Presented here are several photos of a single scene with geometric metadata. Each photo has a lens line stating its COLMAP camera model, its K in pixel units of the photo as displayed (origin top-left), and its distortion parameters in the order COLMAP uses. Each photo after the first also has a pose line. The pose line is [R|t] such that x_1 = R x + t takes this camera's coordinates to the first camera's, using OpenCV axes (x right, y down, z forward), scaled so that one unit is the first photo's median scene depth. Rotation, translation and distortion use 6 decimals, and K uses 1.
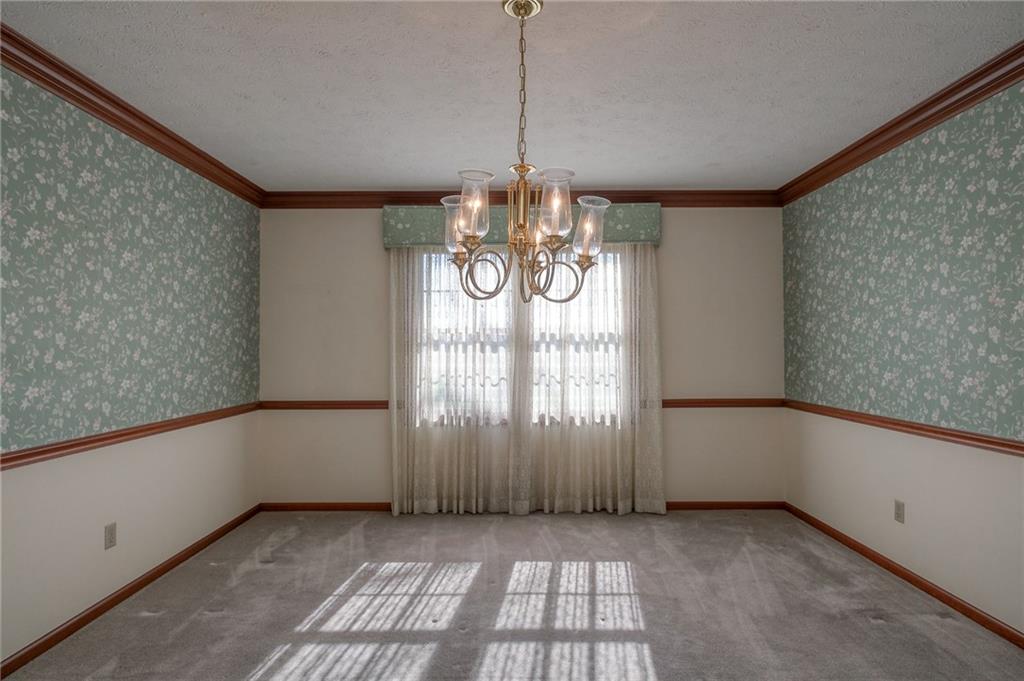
lens RADIAL K [[569.9, 0, 512.0], [0, 569.9, 340.5], [0, 0, 1]] dist [-0.001824, -0.000178]
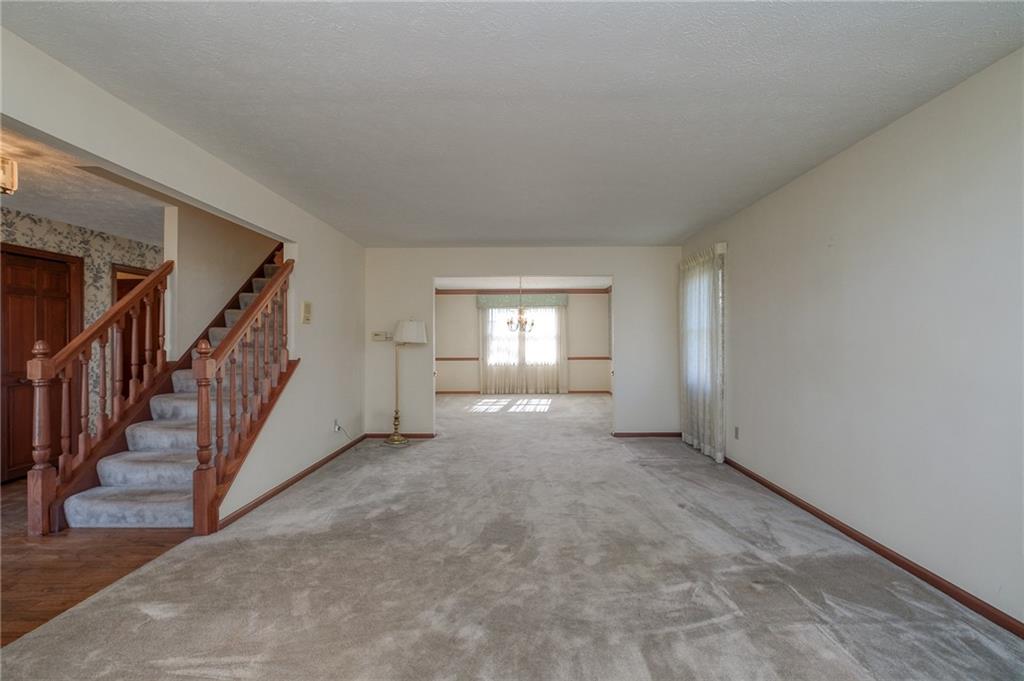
lens RADIAL K [[468.2, 0, 513.9], [0, 468.2, 340.2], [0, 0, 1]] dist [0.000075, -0.000009]
pose [[0.999987, -0.000772, -0.005062, -0.015911], [0.000839, 0.999911, 0.013315, -0.023423], [0.005052, -0.013319, 0.999899, -1.635870]]
